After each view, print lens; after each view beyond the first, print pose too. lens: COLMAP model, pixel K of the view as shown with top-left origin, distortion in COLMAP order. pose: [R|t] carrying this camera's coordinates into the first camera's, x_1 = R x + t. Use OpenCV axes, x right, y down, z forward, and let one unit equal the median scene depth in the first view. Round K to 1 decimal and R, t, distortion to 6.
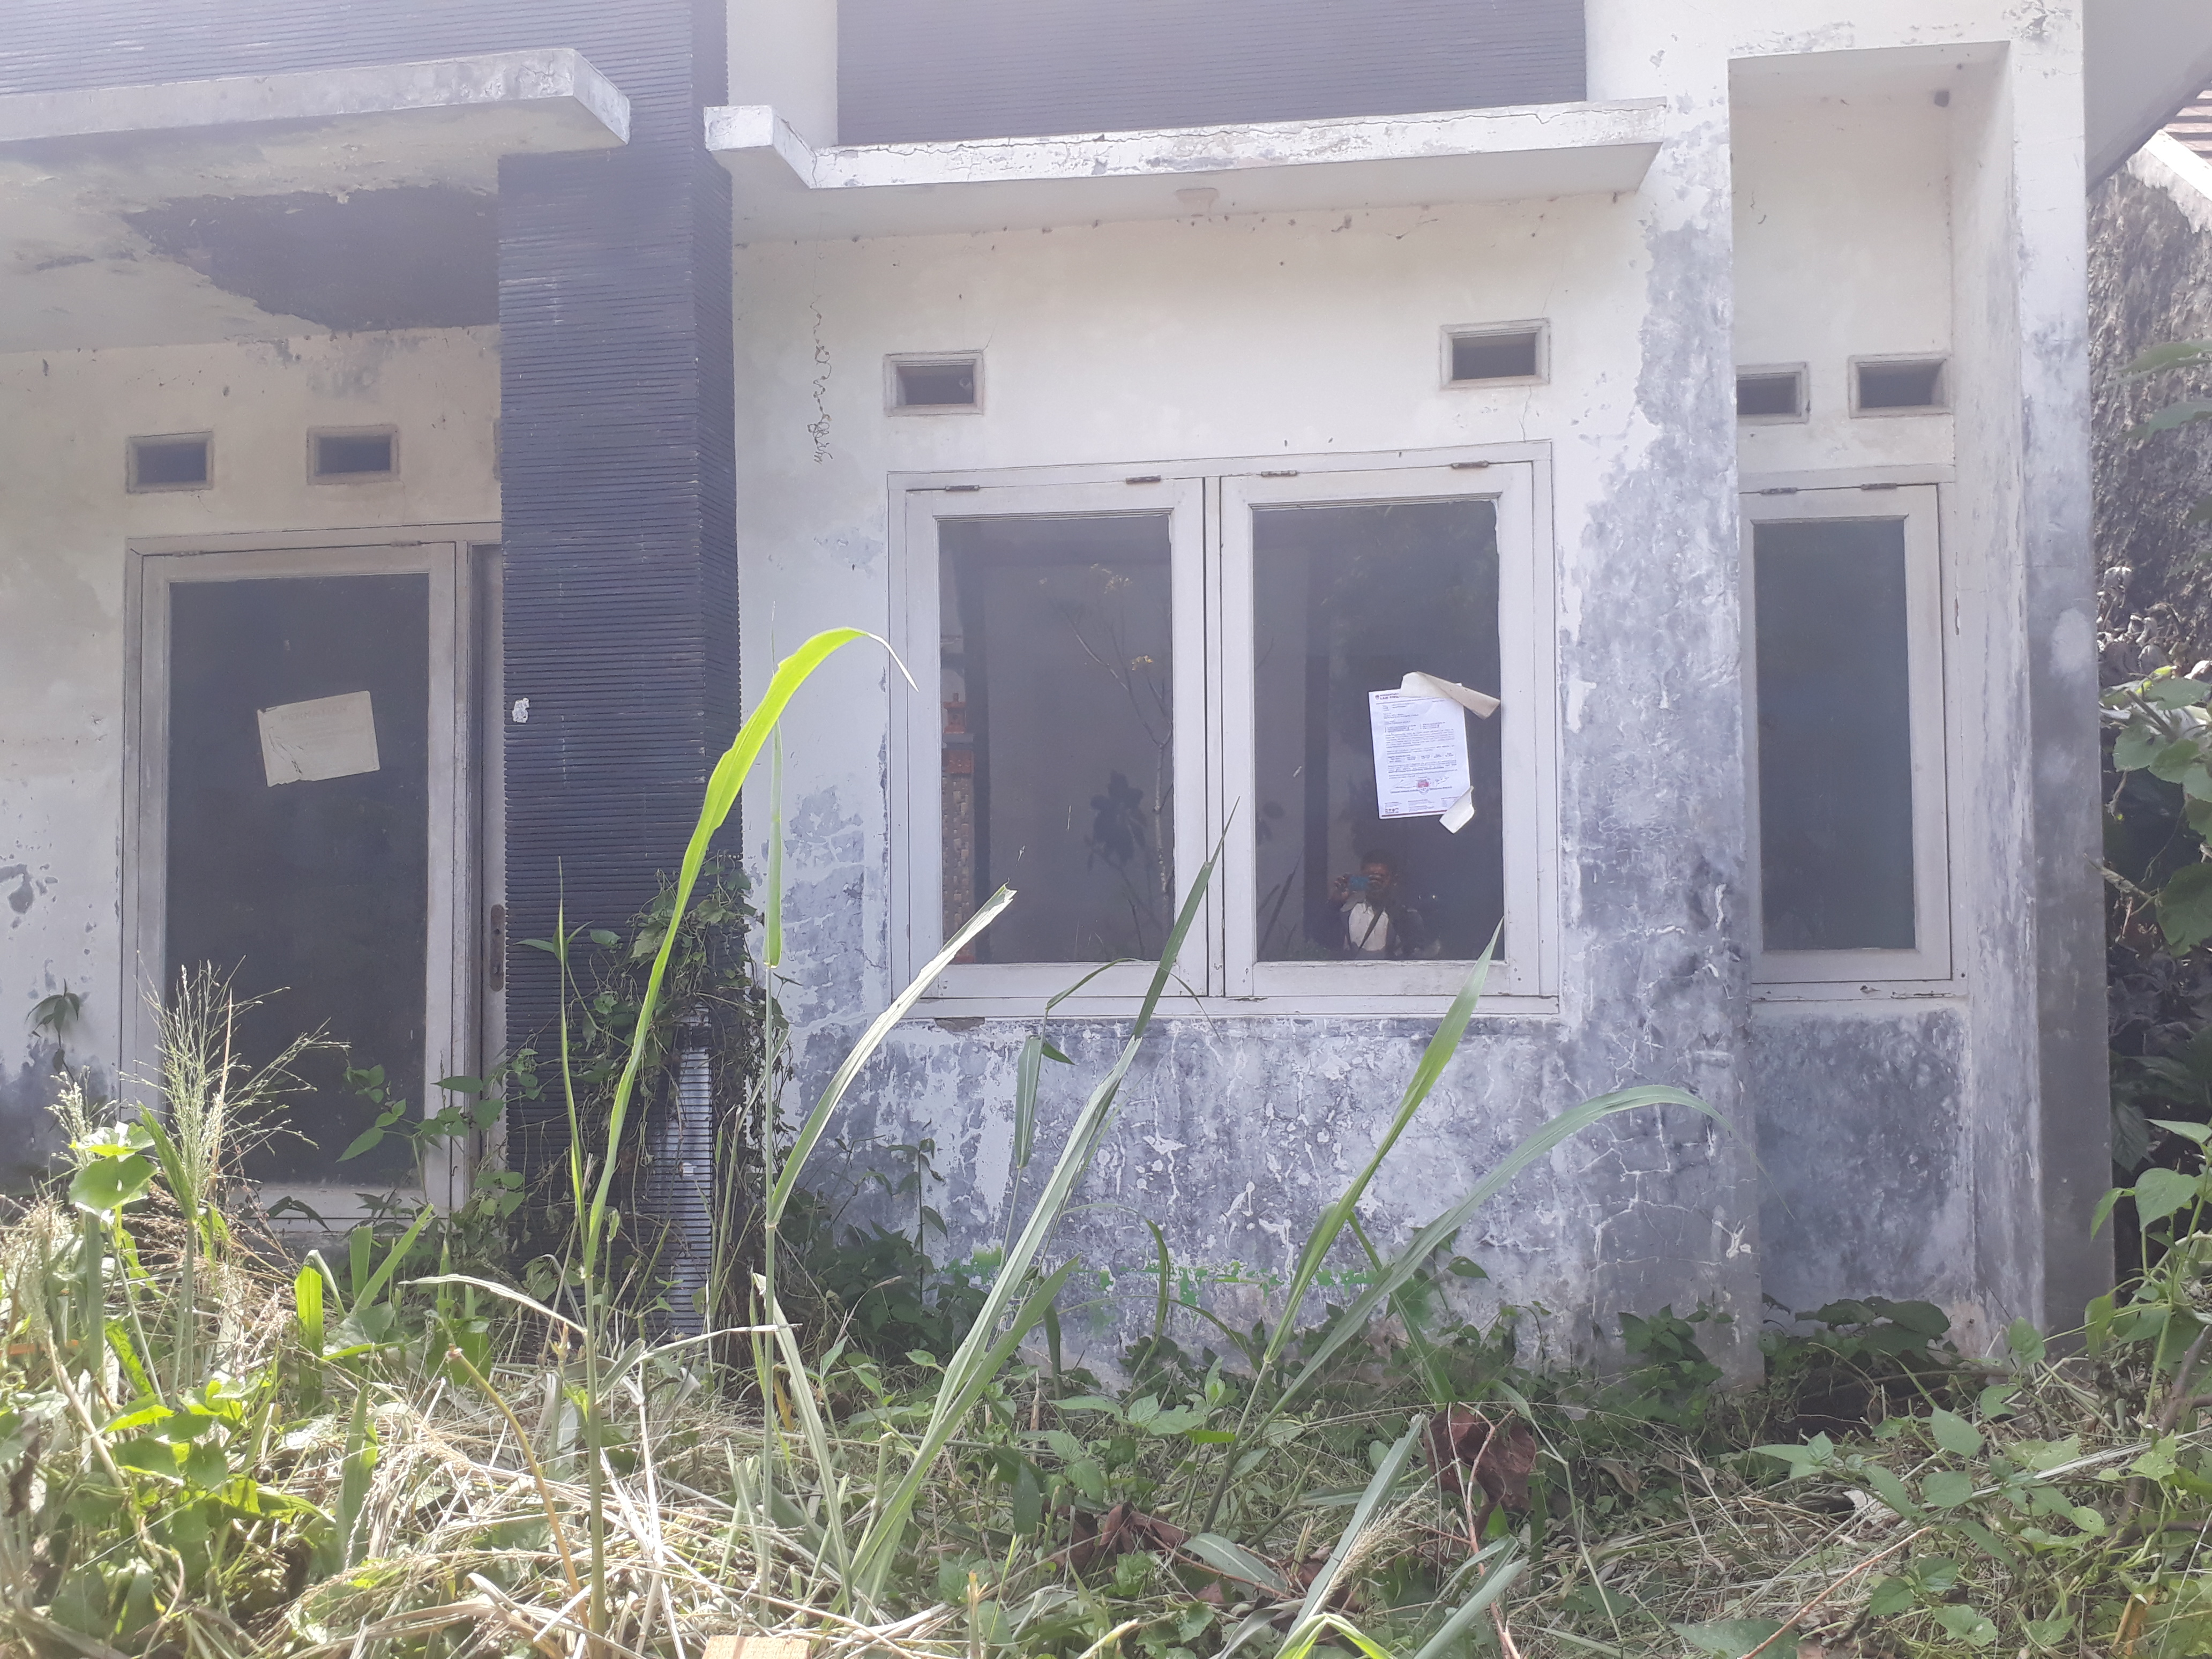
lens RADIAL K [[2024.7, 0, 1106.0], [0, 2024.7, 829.5], [0, 0, 1]] dist [0.152036, -0.421554]
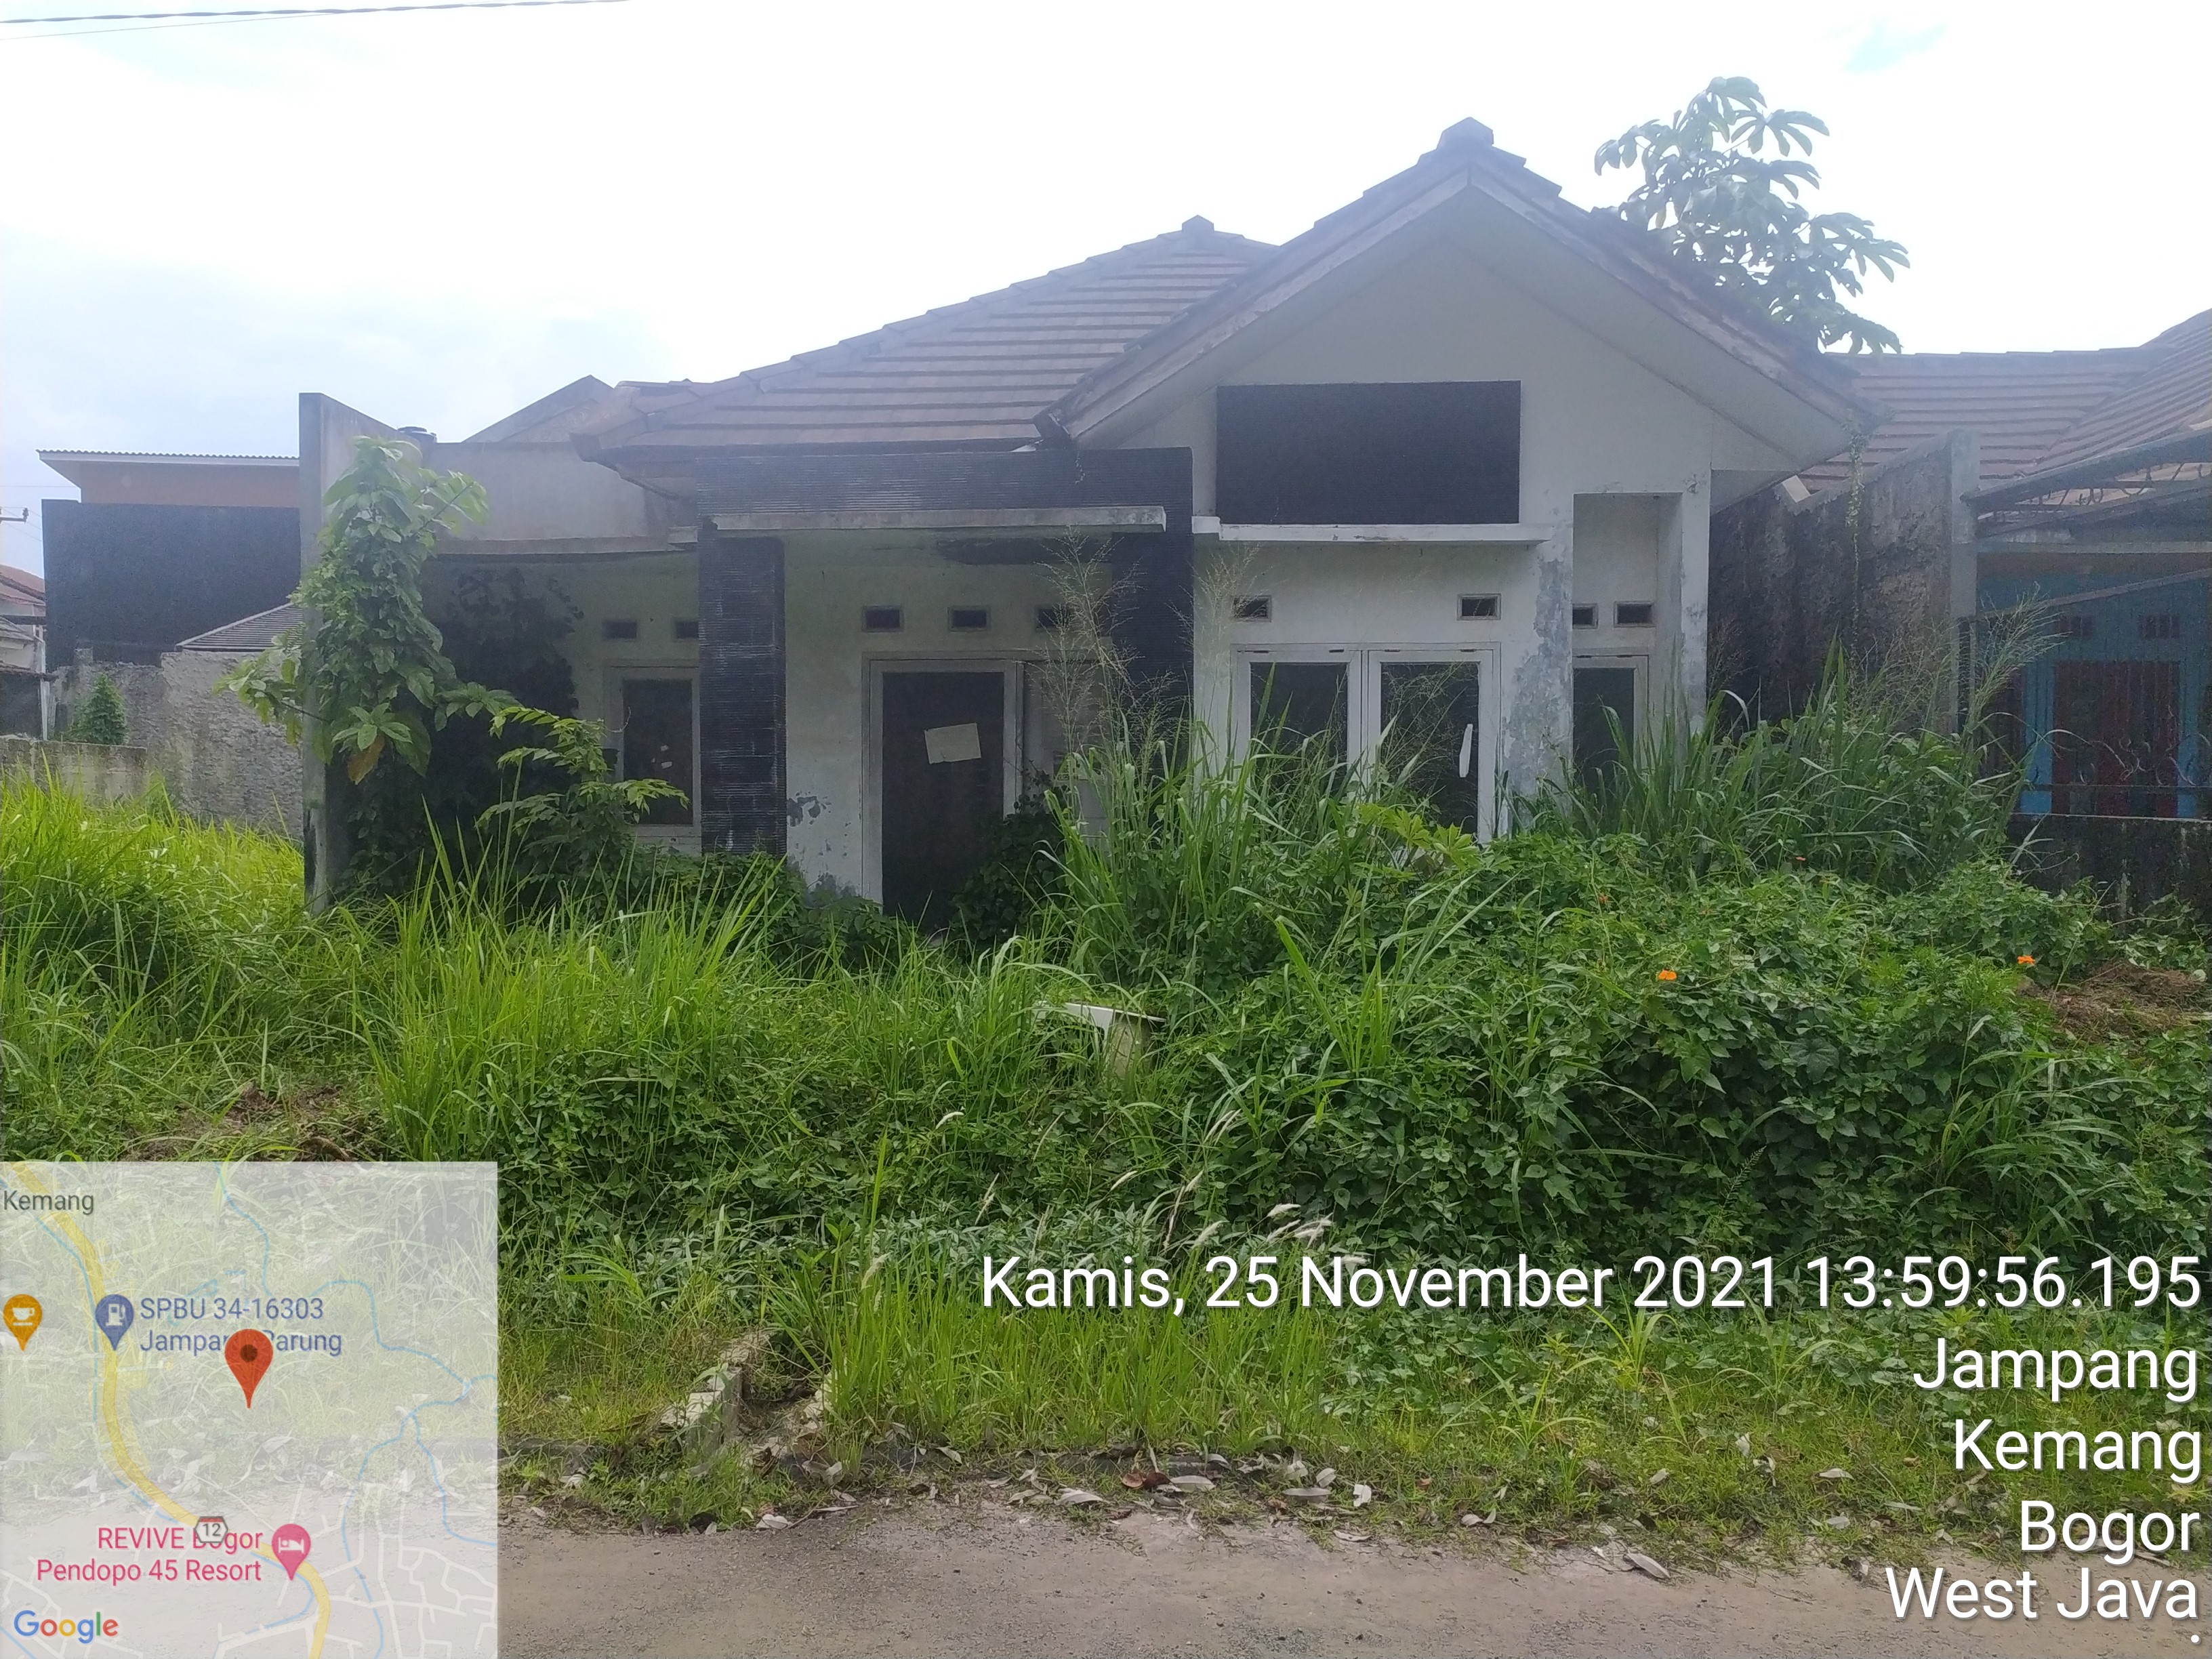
lens RADIAL K [[1588.7, 0, 1106.0], [0, 1588.7, 829.5], [0, 0, 1]] dist [0.007544, -0.081634]
pose [[0.998421, 0.014722, 0.054216, -0.372476], [-0.017373, 0.998660, 0.048752, -0.045294], [-0.053425, -0.049617, 0.997338, -0.946317]]
